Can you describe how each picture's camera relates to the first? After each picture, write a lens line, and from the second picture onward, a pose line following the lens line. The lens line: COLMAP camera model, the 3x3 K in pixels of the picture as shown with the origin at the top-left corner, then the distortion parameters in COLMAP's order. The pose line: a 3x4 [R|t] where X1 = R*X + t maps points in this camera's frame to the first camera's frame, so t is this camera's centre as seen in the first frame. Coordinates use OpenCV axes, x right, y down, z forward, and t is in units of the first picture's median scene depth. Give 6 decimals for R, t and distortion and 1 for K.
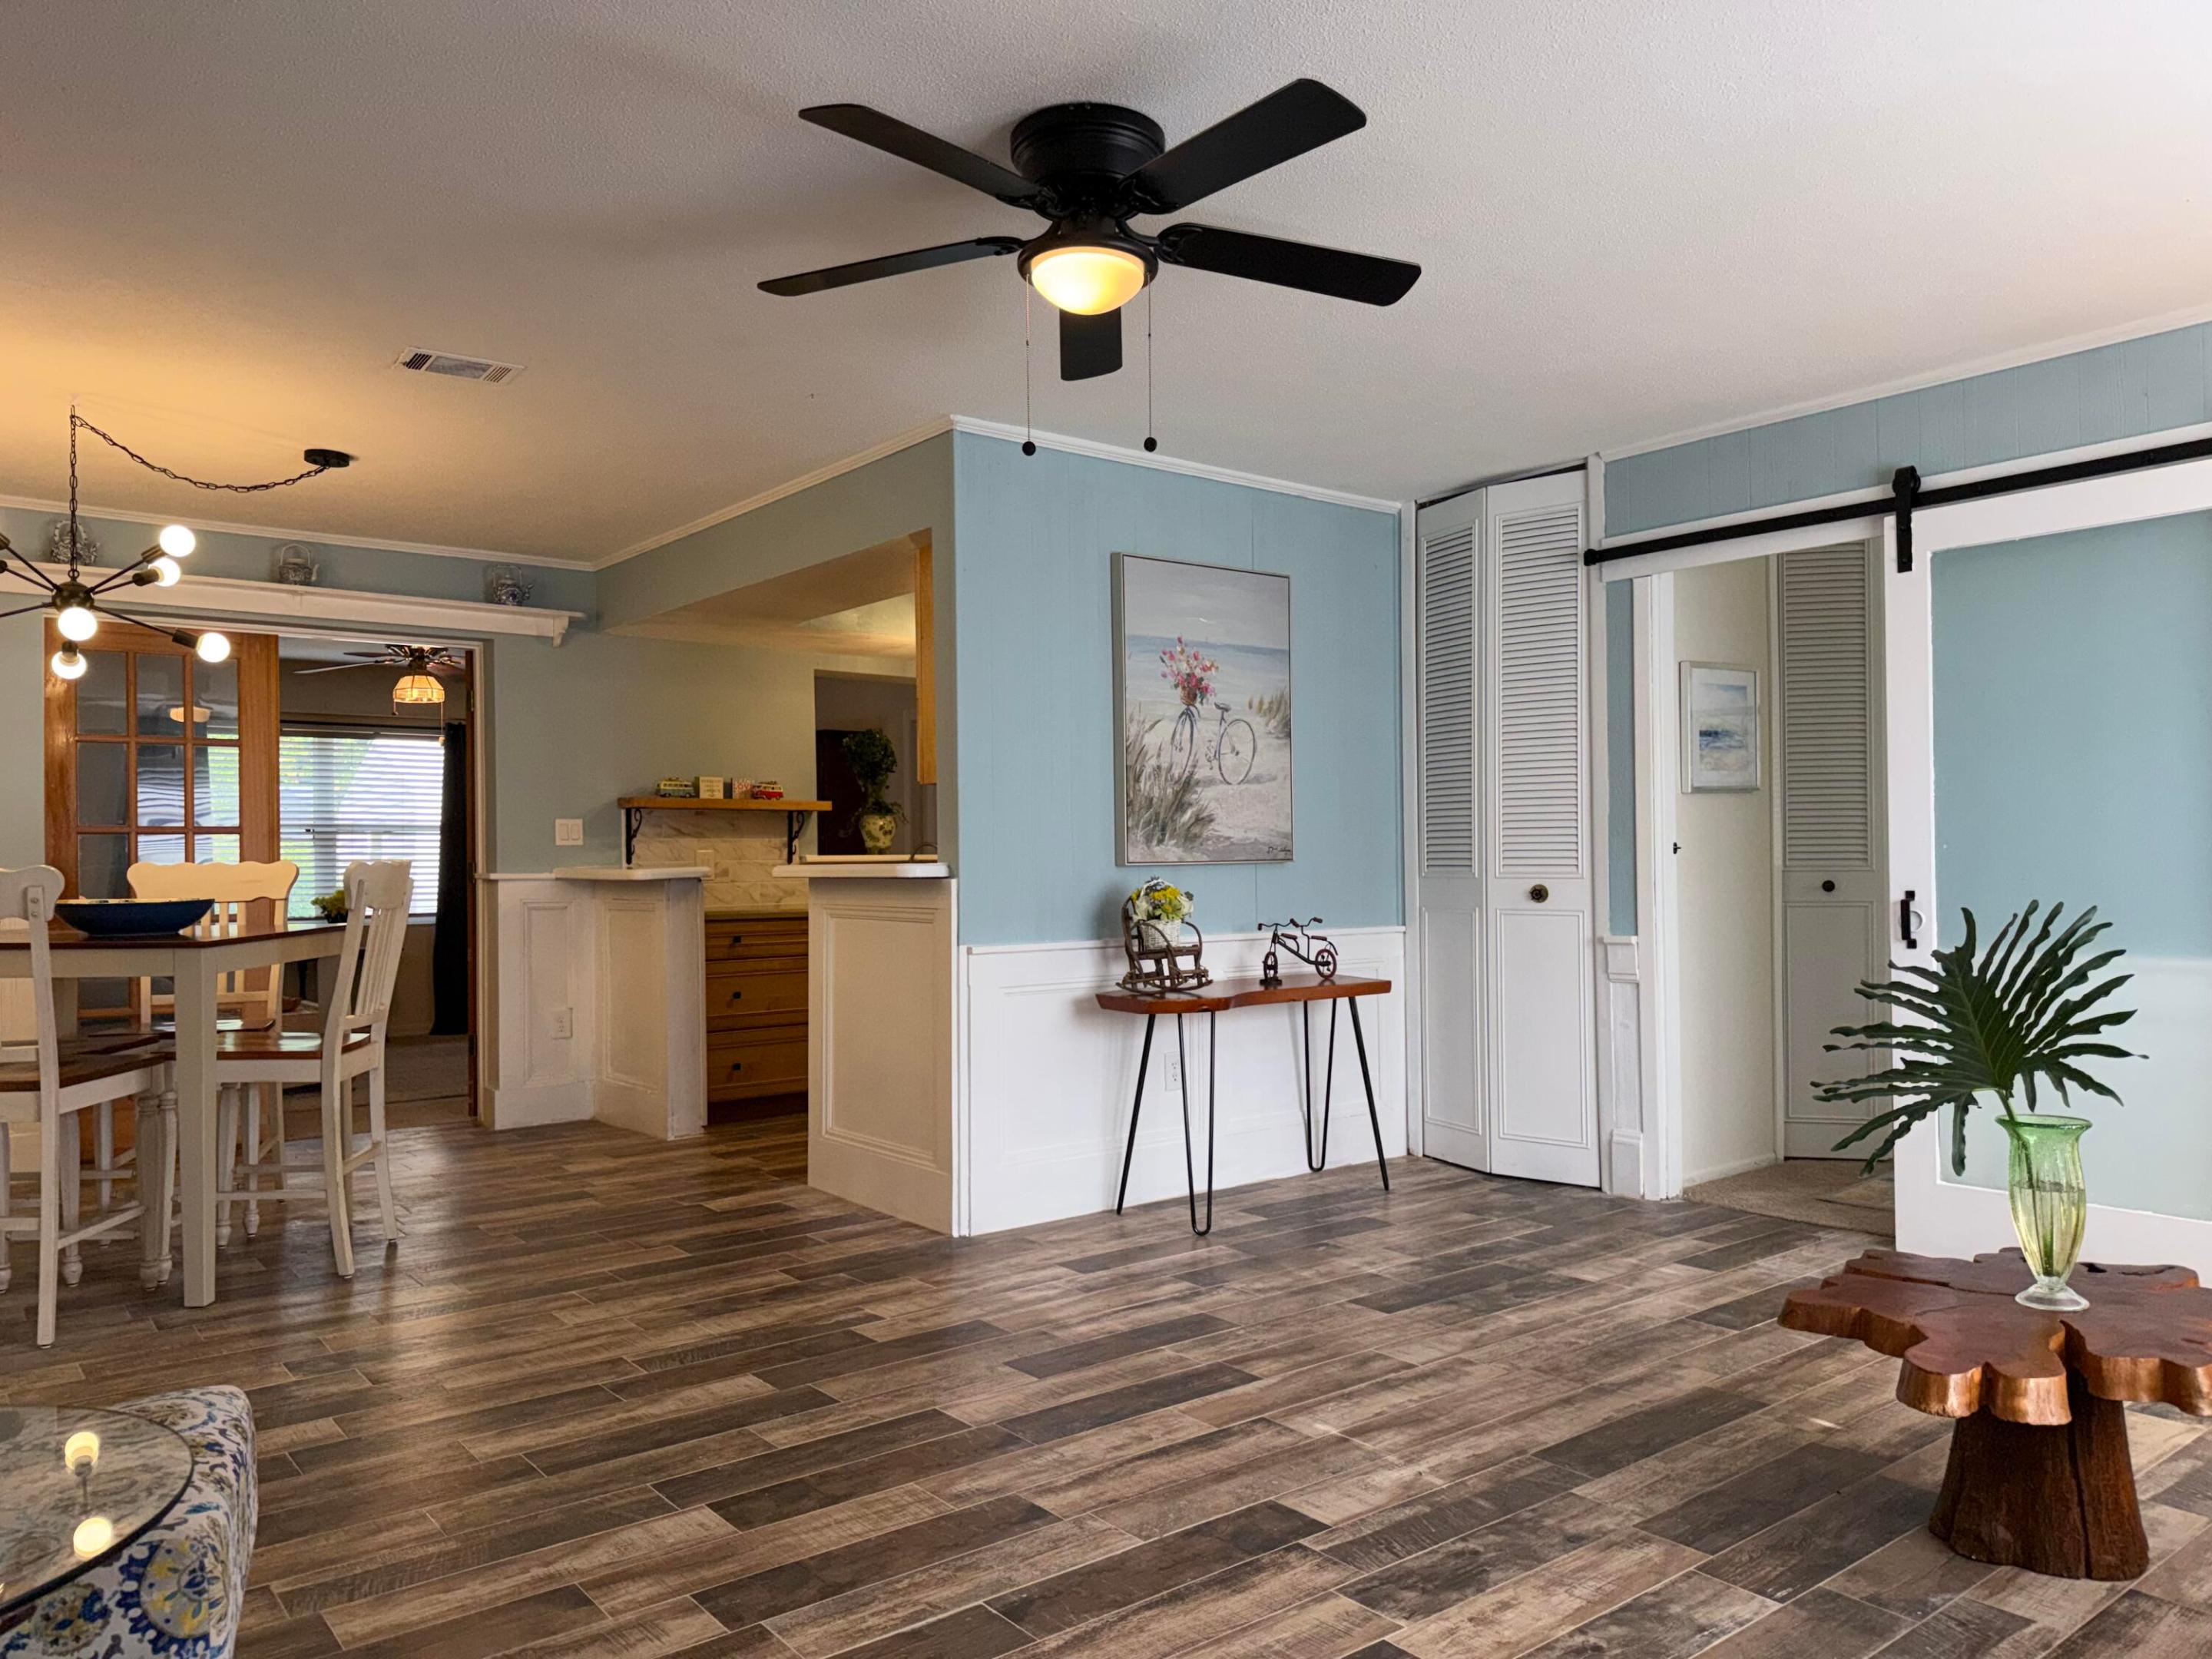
lens RADIAL K [[1533.0, 0, 1106.0], [0, 1533.0, 829.5], [0, 0, 1]] dist [0.139069, -0.214700]
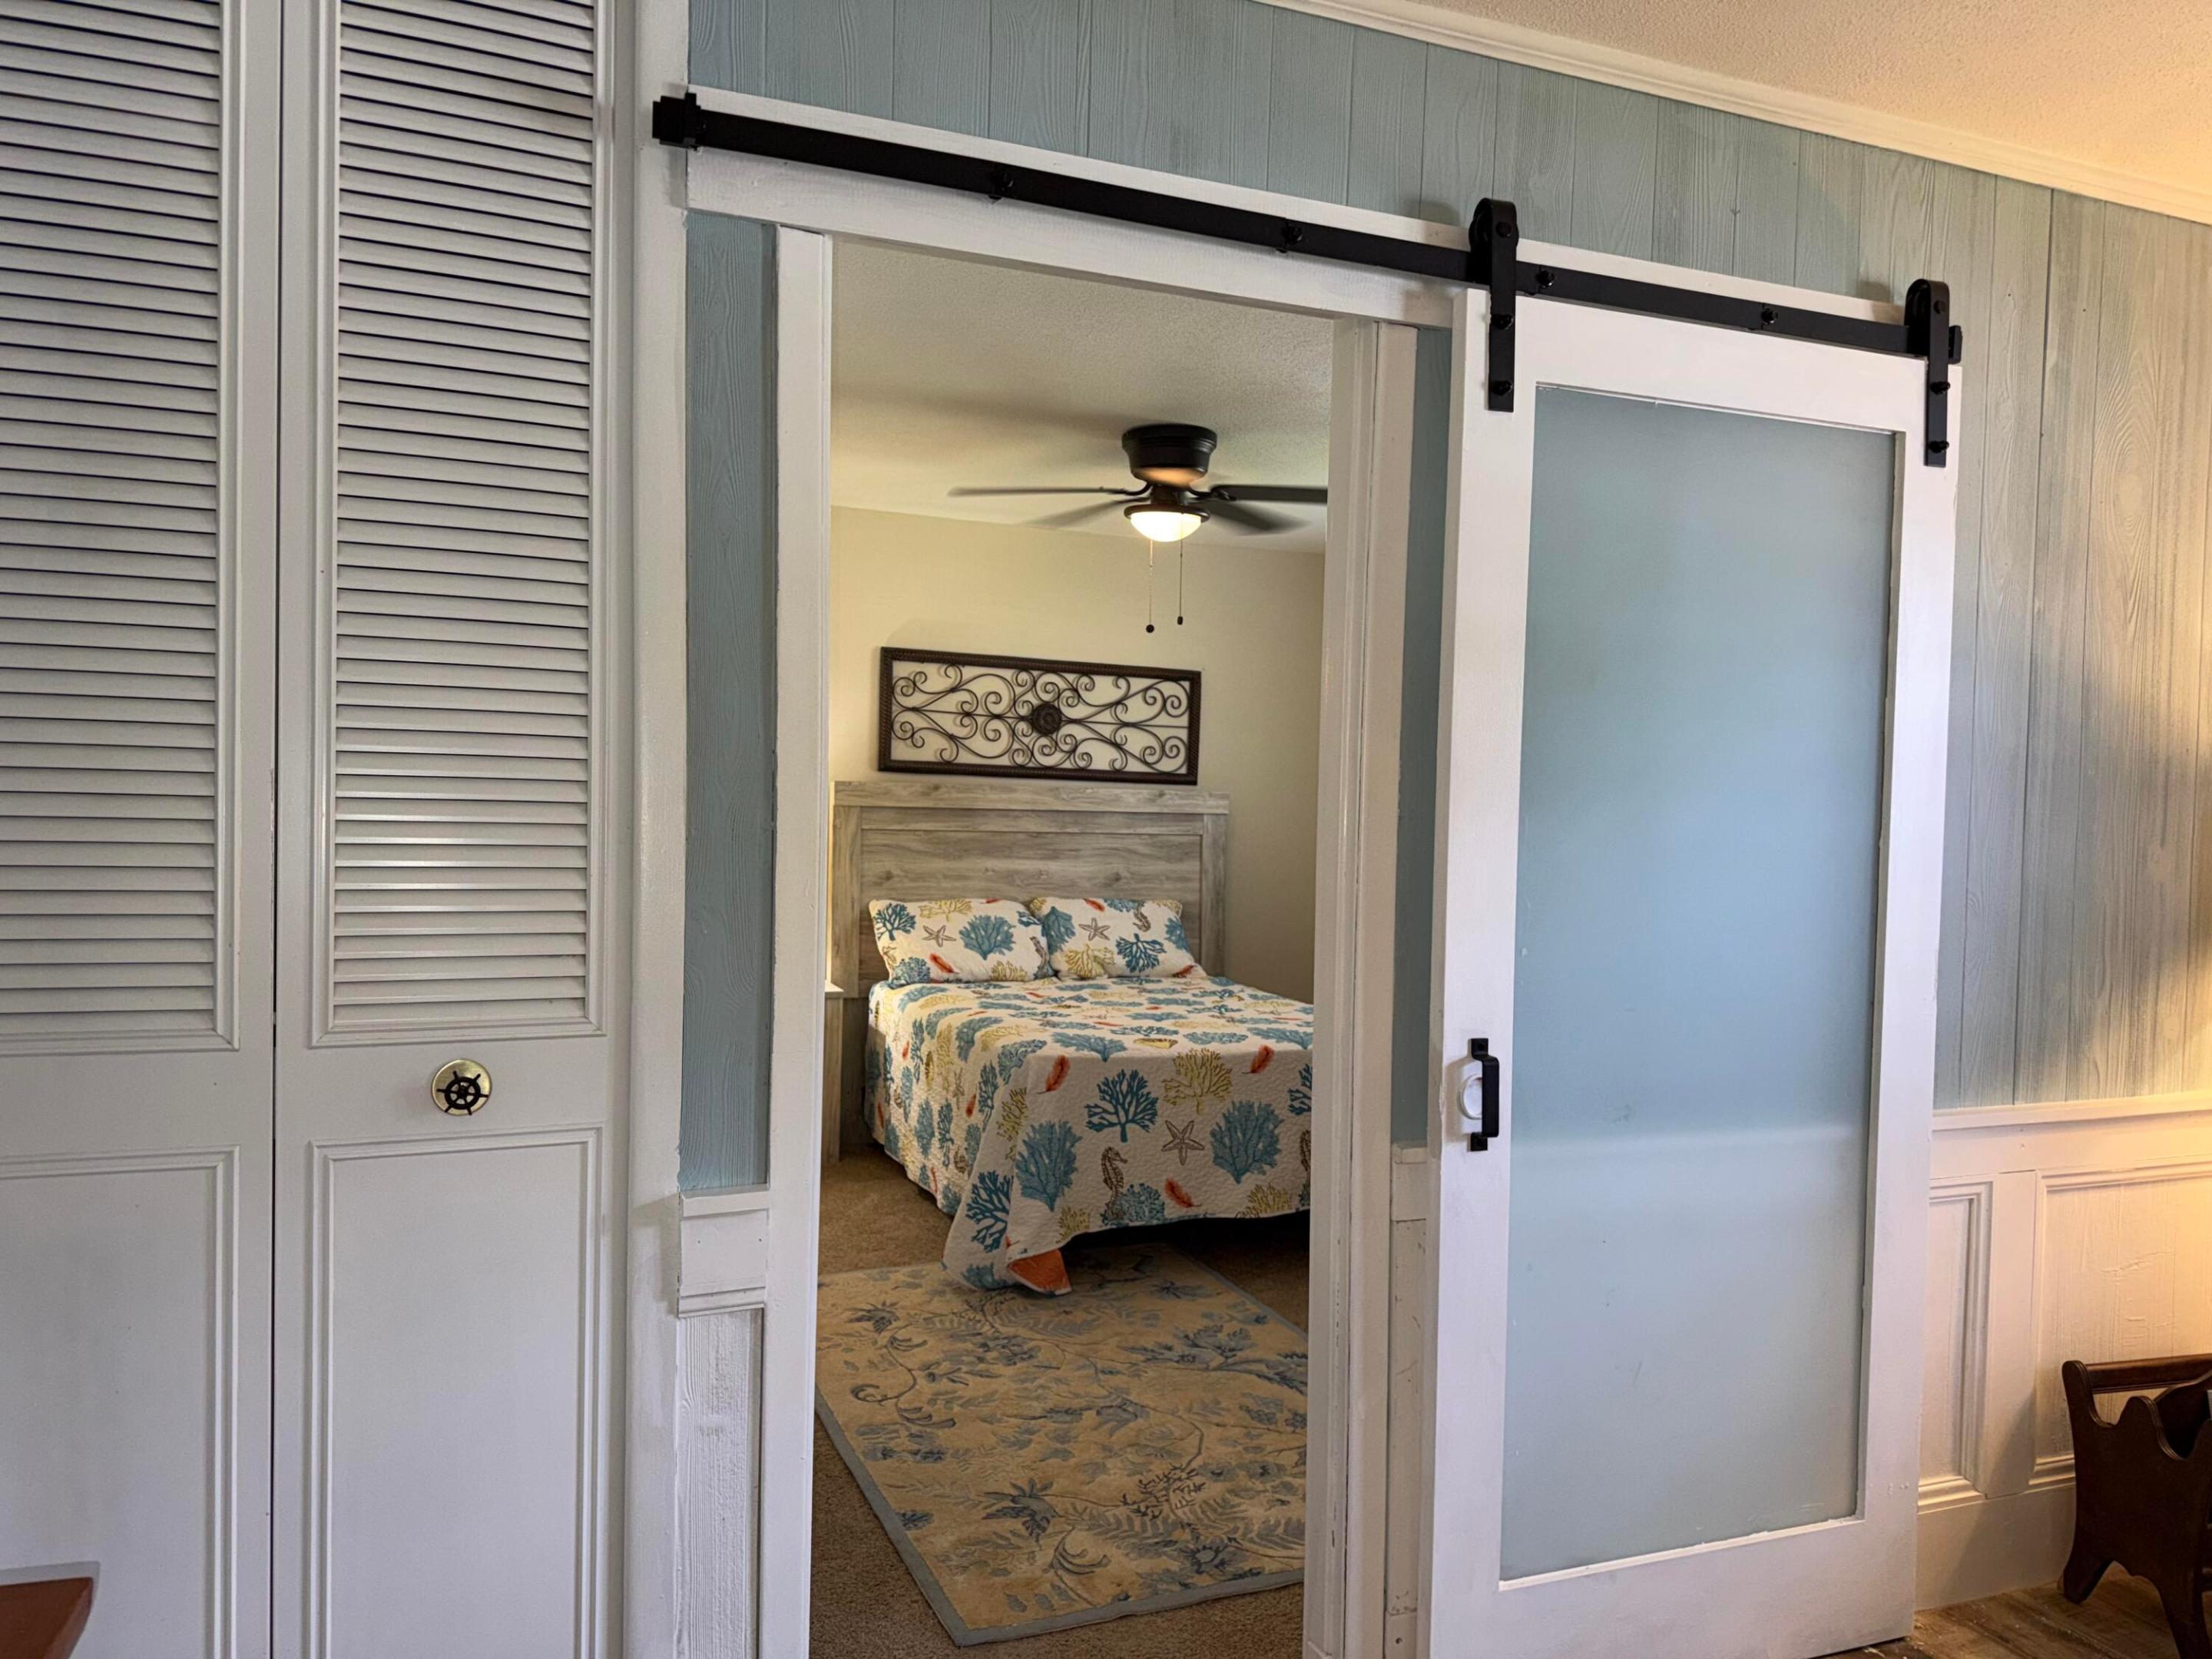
lens RADIAL K [[1533.0, 0, 1106.0], [0, 1533.0, 829.5], [0, 0, 1]] dist [0.139069, -0.214700]
pose [[0.295023, 0.004780, 0.955478, 0.007798], [-0.045818, 0.998908, 0.009150, -0.030098], [-0.954391, -0.046477, 0.294920, 0.989926]]
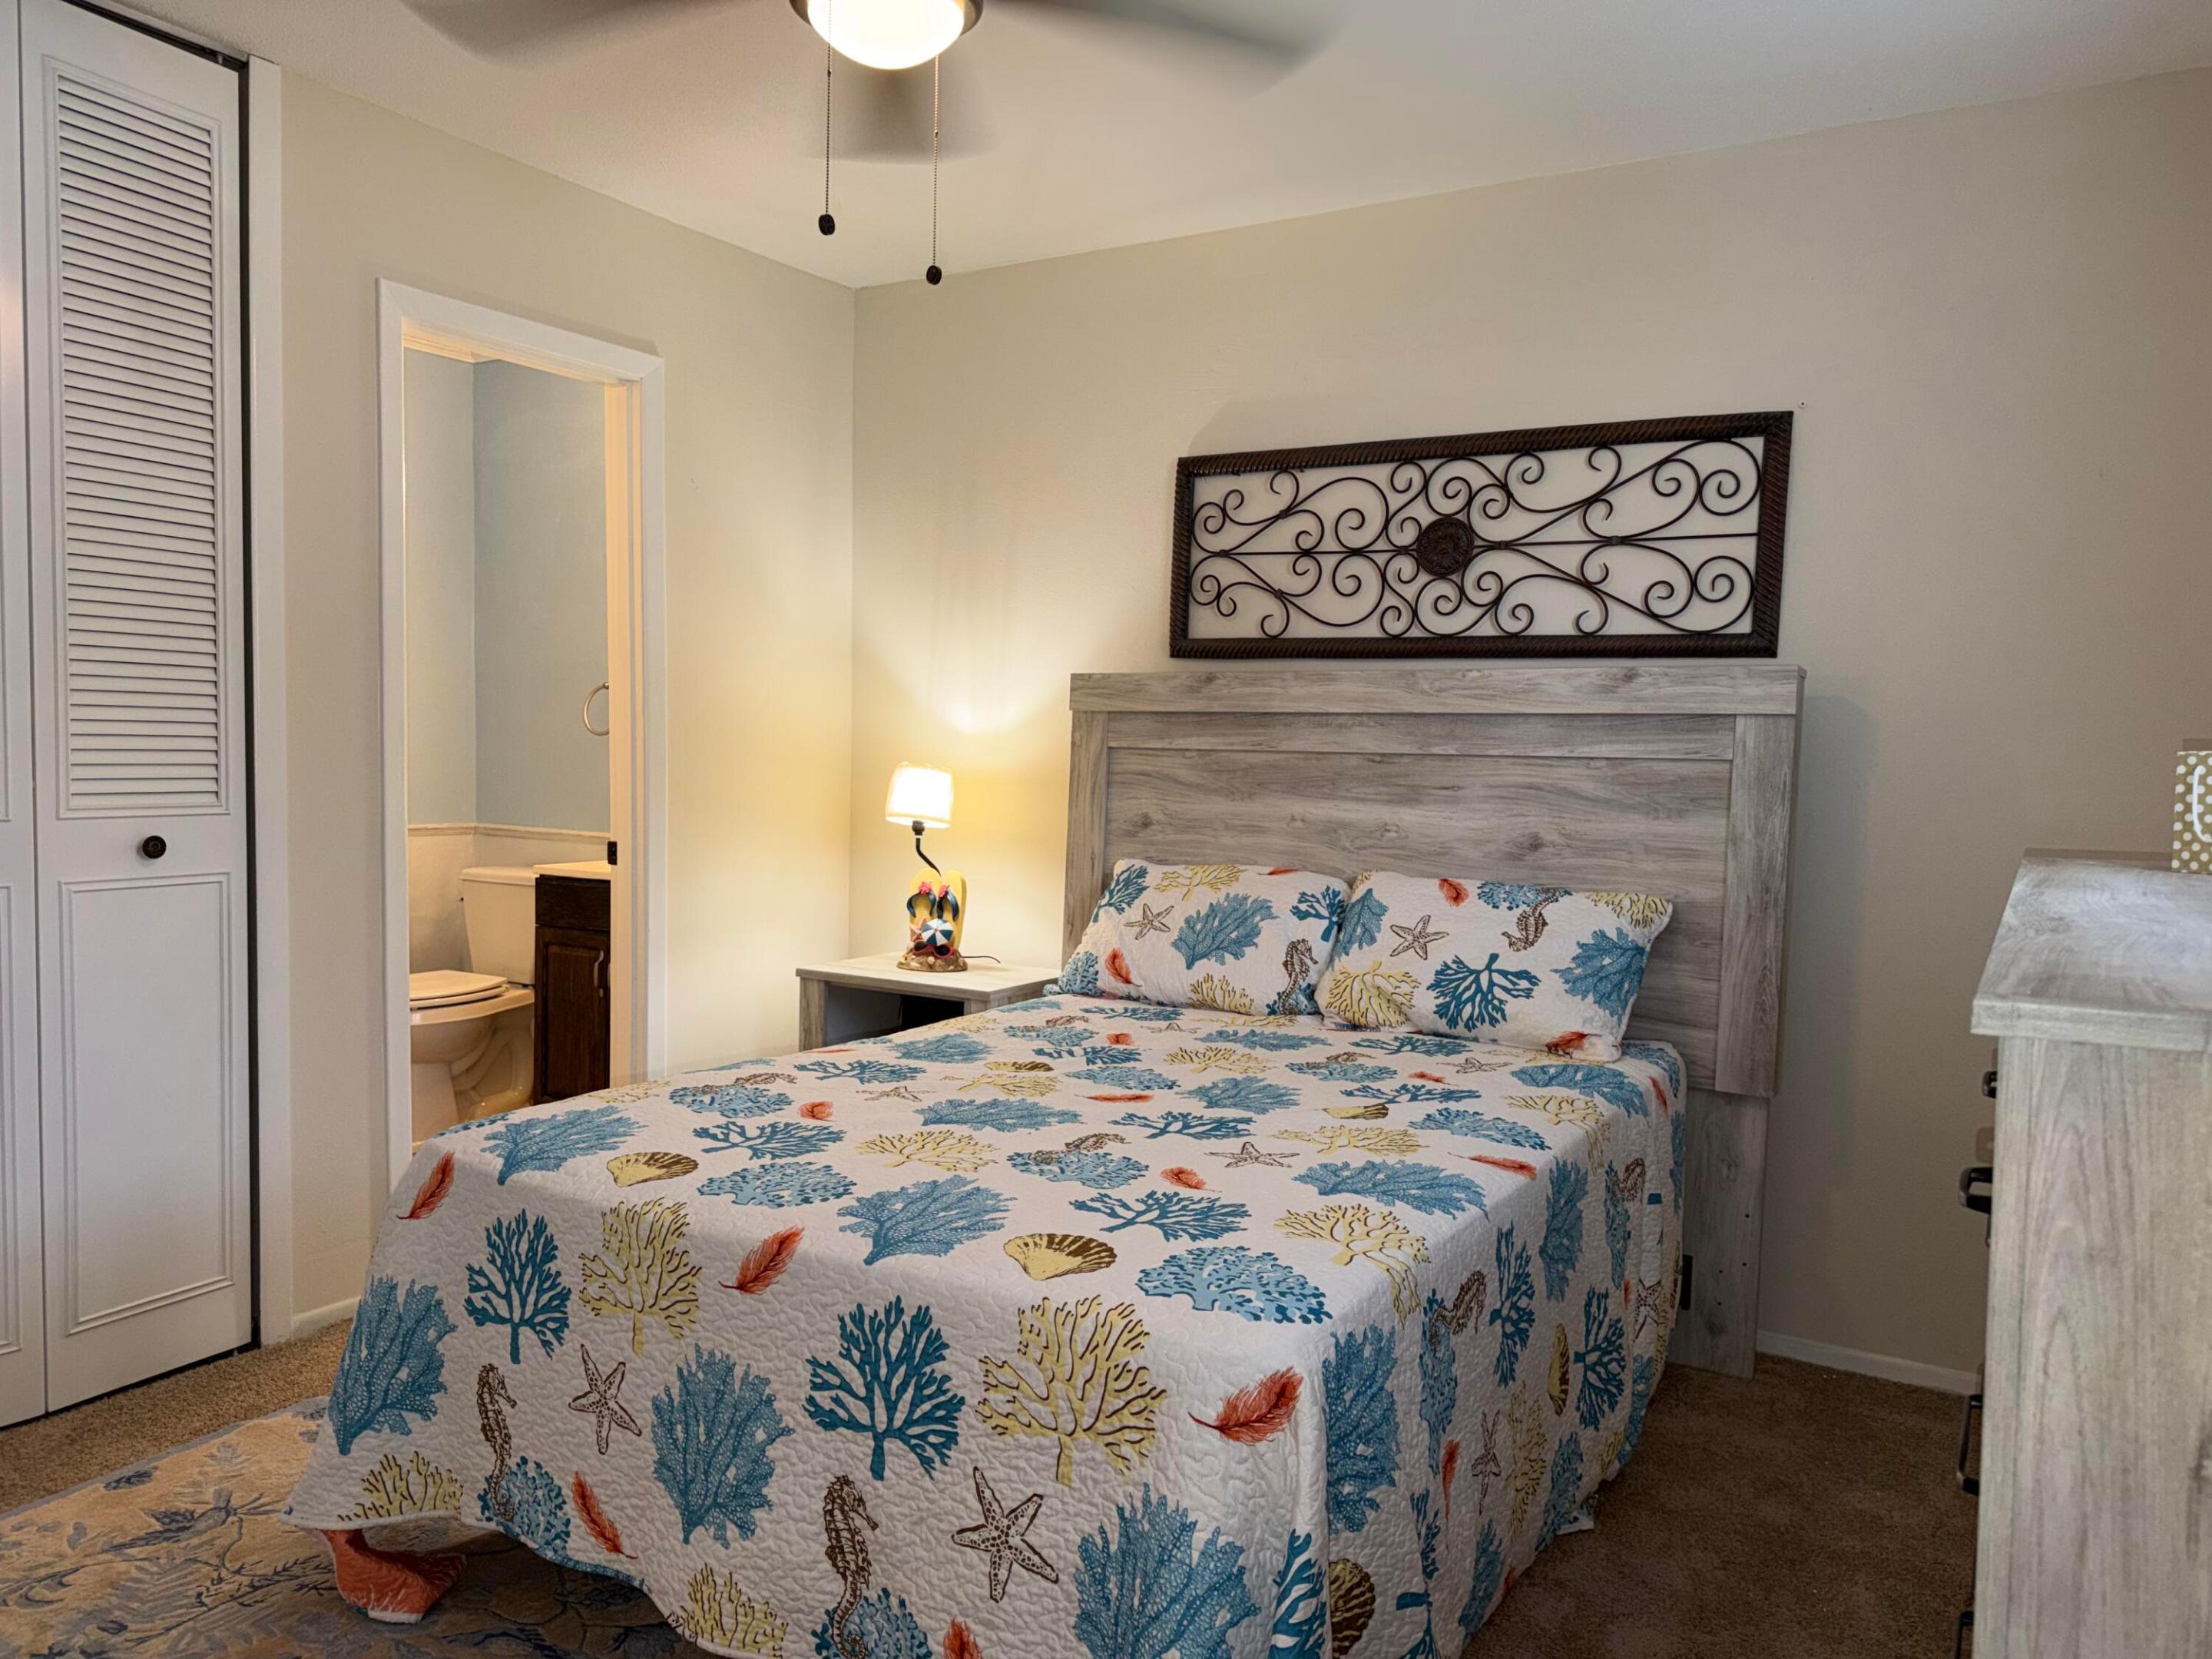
lens RADIAL K [[1533.0, 0, 1106.0], [0, 1533.0, 829.5], [0, 0, 1]] dist [0.139069, -0.214700]
pose [[0.942748, 0.014116, 0.333207, 0.989315], [-0.039868, 0.996709, 0.070575, -0.022672], [-0.331114, -0.079818, 0.940209, 0.763303]]
